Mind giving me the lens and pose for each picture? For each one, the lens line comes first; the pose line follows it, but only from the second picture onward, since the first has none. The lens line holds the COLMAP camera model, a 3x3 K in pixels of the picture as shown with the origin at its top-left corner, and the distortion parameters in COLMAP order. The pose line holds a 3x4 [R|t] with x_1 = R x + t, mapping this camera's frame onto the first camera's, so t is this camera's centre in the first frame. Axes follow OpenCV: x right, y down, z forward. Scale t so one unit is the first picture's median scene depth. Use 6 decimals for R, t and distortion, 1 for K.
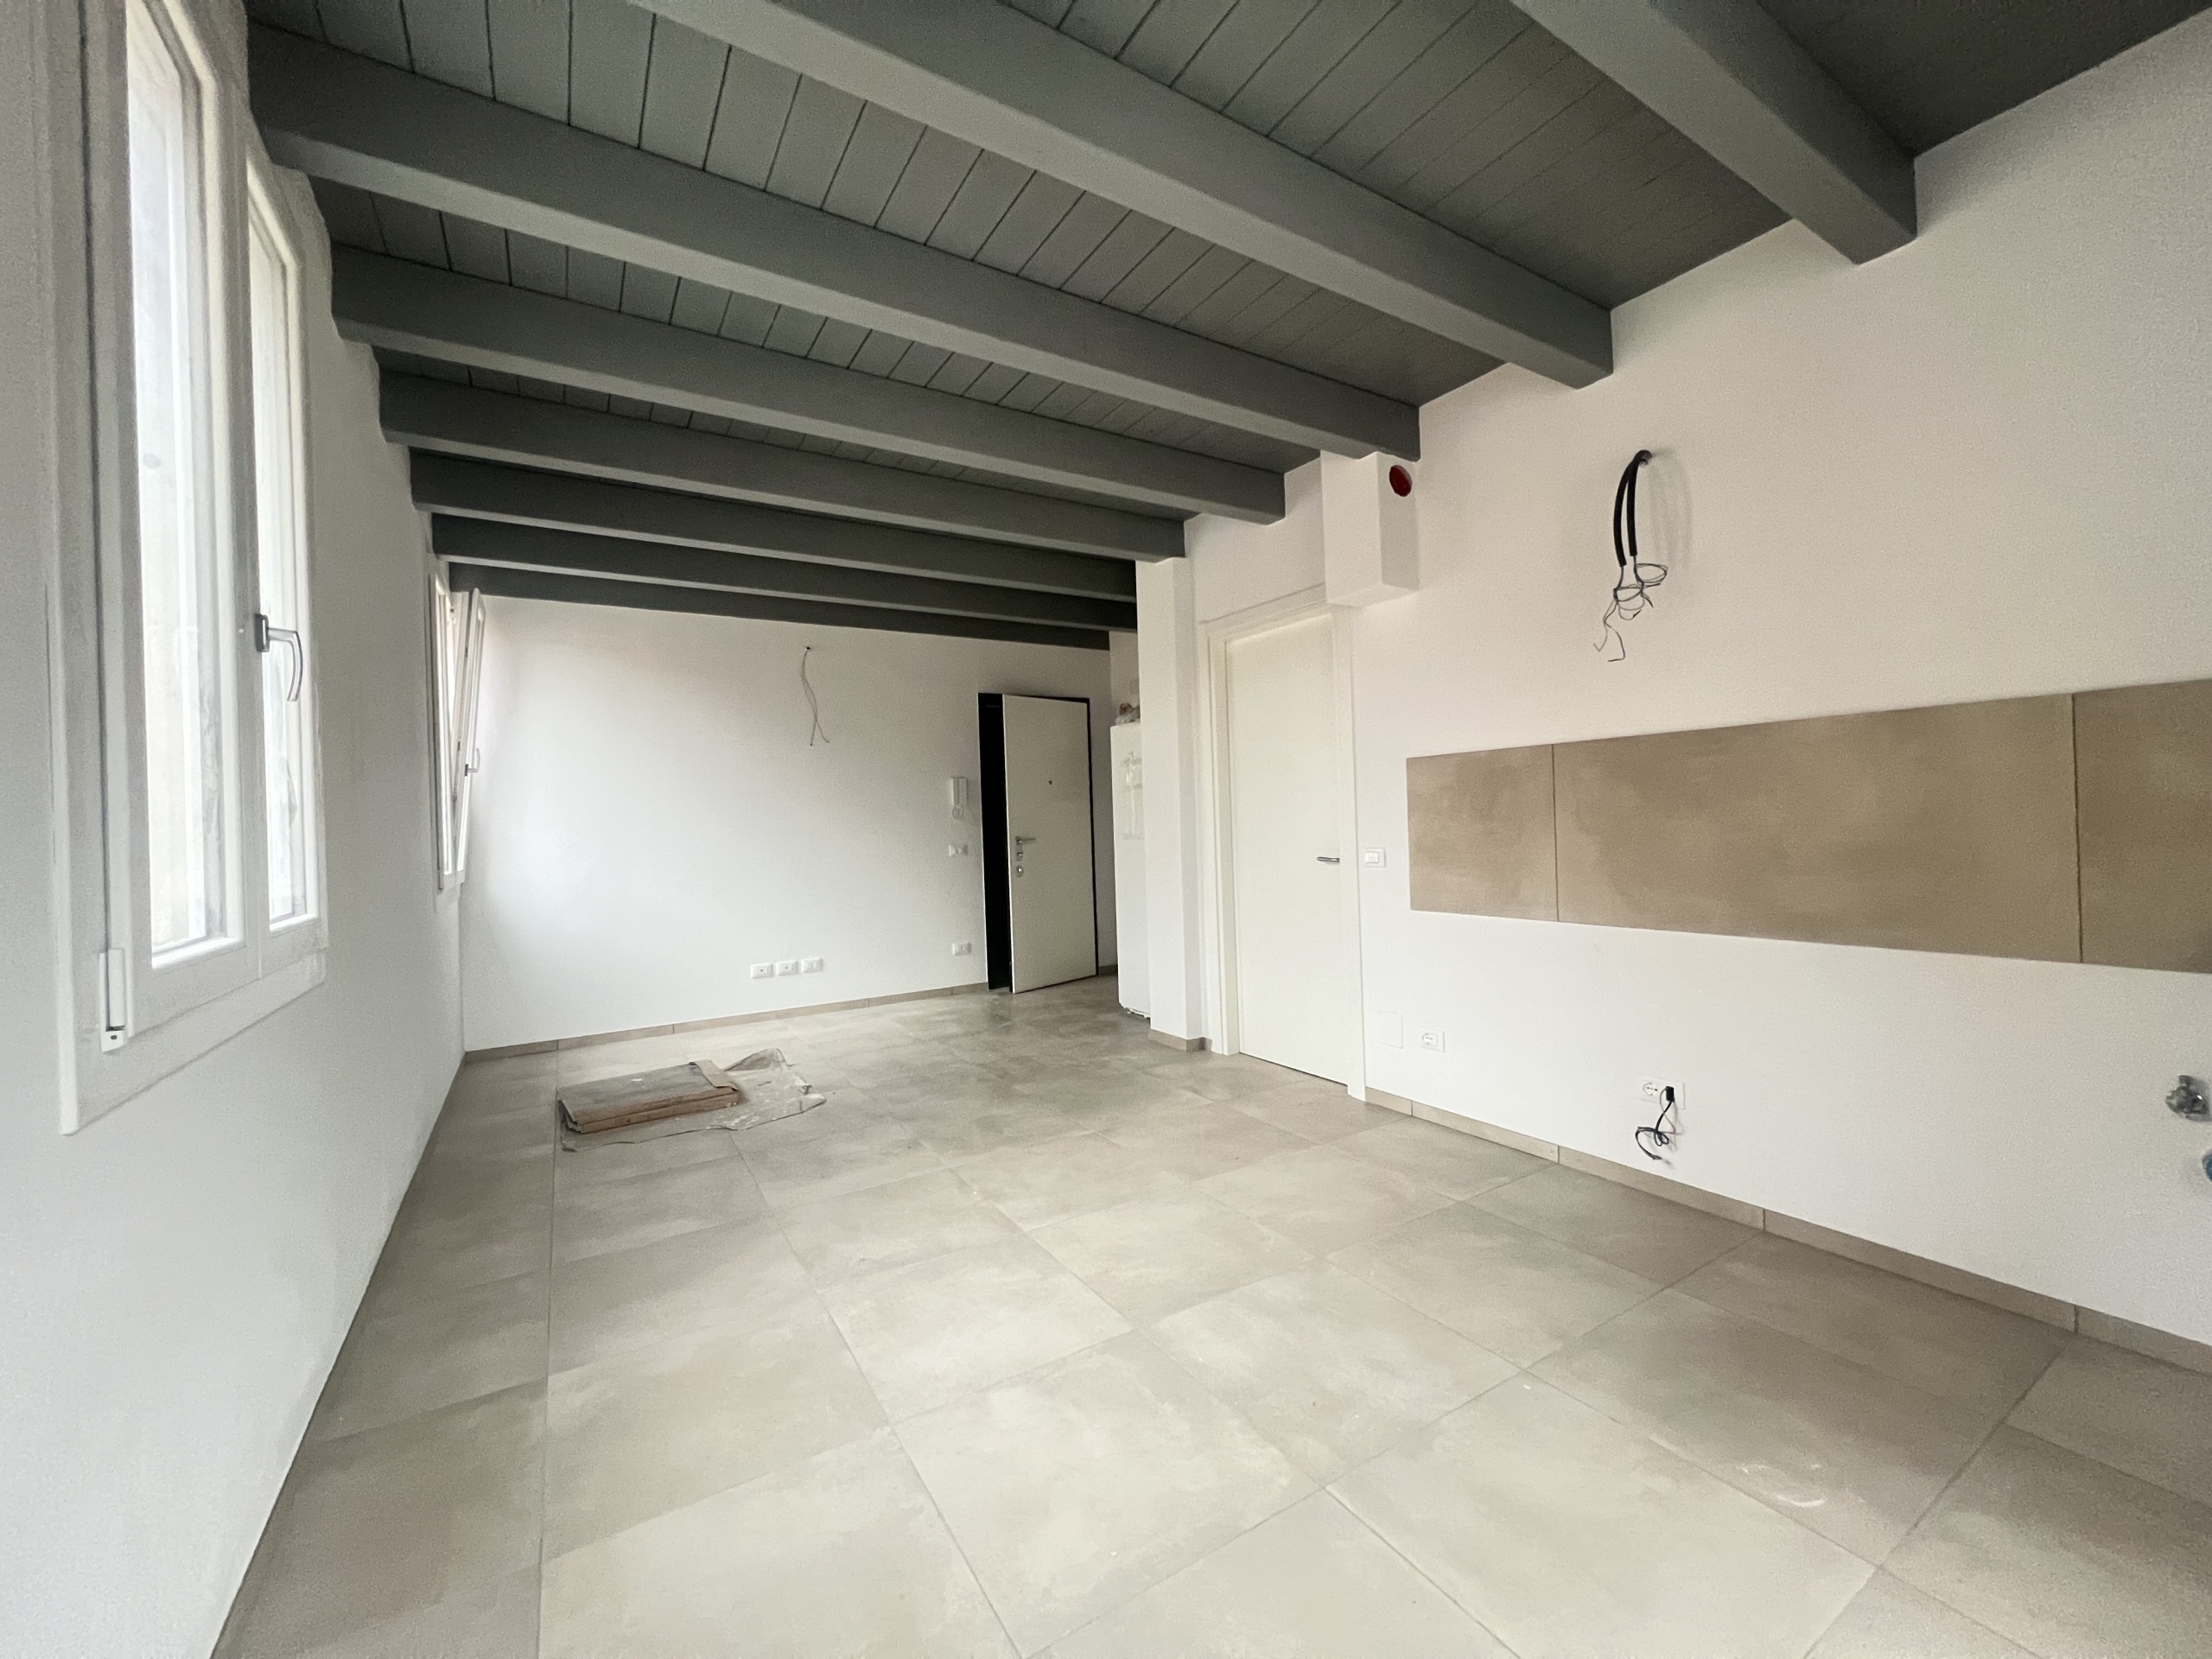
lens RADIAL K [[882.6, 0, 1099.4], [0, 882.6, 827.6], [0, 0, 1]] dist [-0.001862, -0.000287]
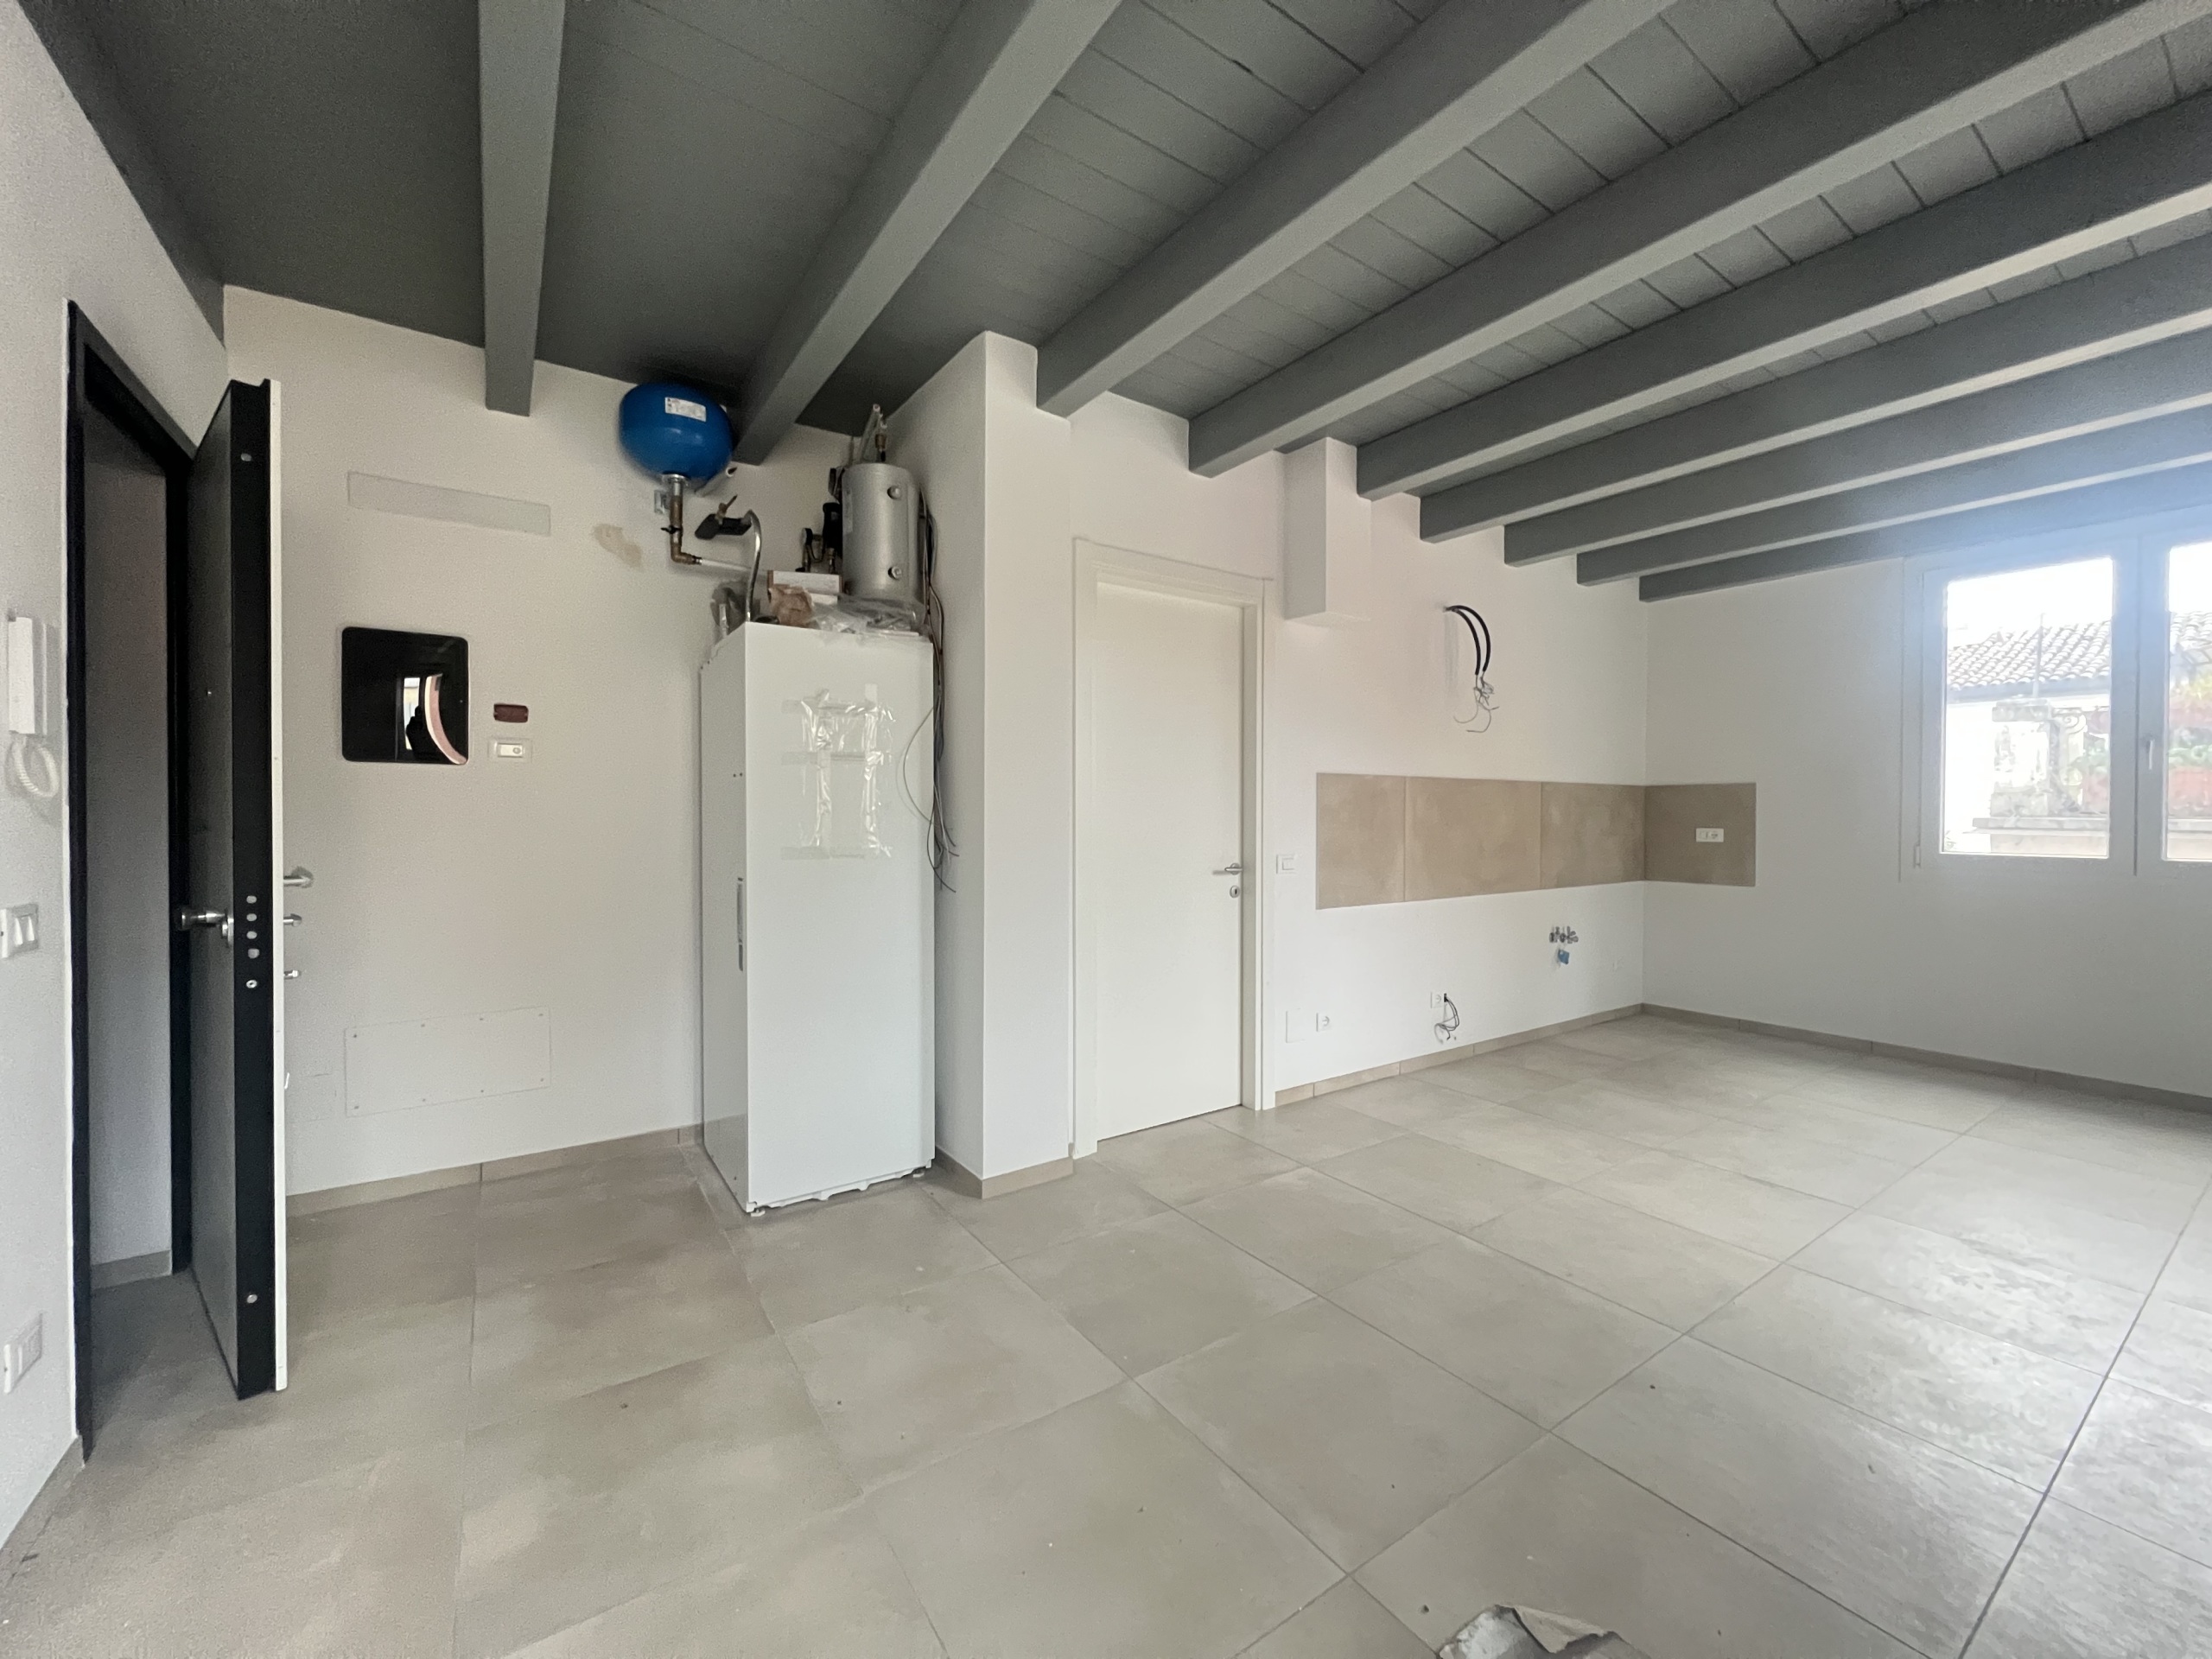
lens RADIAL K [[882.6, 0, 1103.3], [0, 882.6, 819.3], [0, 0, 1]] dist [-0.001862, -0.000287]
pose [[-0.051141, 0.021560, 0.998459, -0.913412], [0.002624, 0.999766, -0.021454, 0.003404], [-0.998688, 0.001523, -0.051185, 1.623000]]
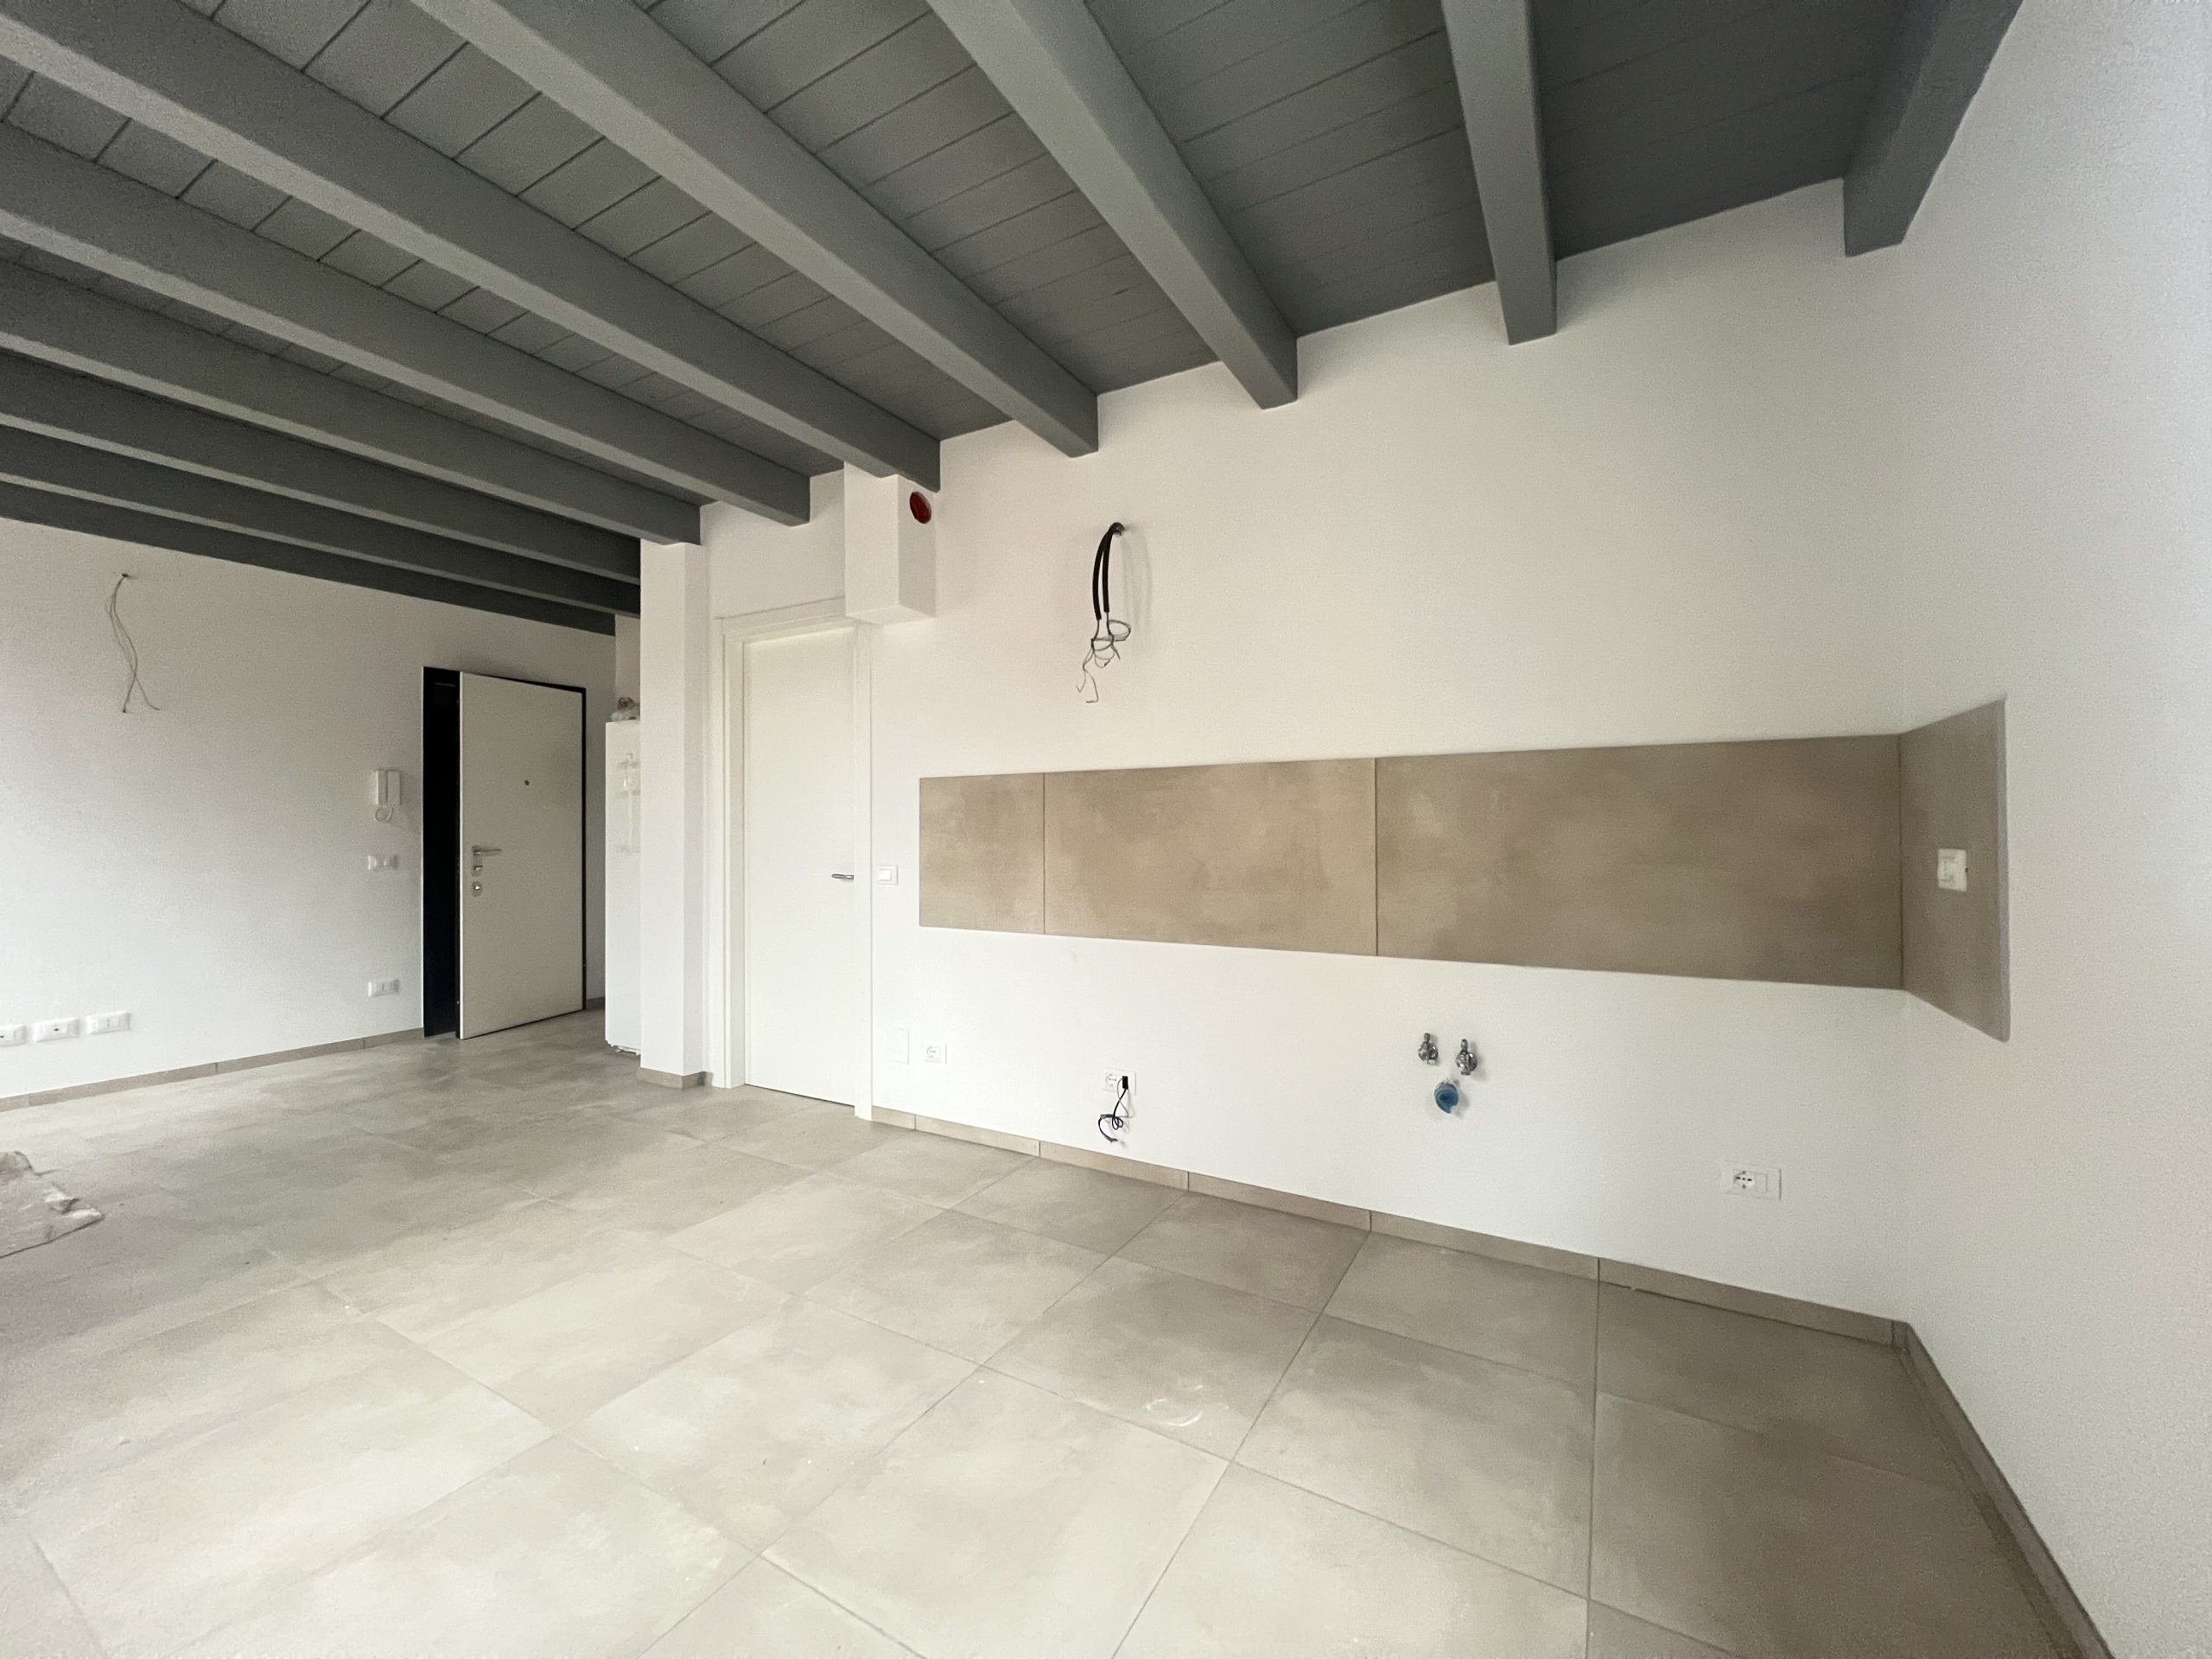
lens RADIAL K [[882.6, 0, 1102.6], [0, 882.6, 825.6], [0, 0, 1]] dist [-0.001862, -0.000287]
pose [[0.877059, 0.032538, 0.479279, 0.056103], [-0.022533, 0.999392, -0.026614, -0.001216], [-0.479853, 0.012543, 0.877259, 0.001766]]
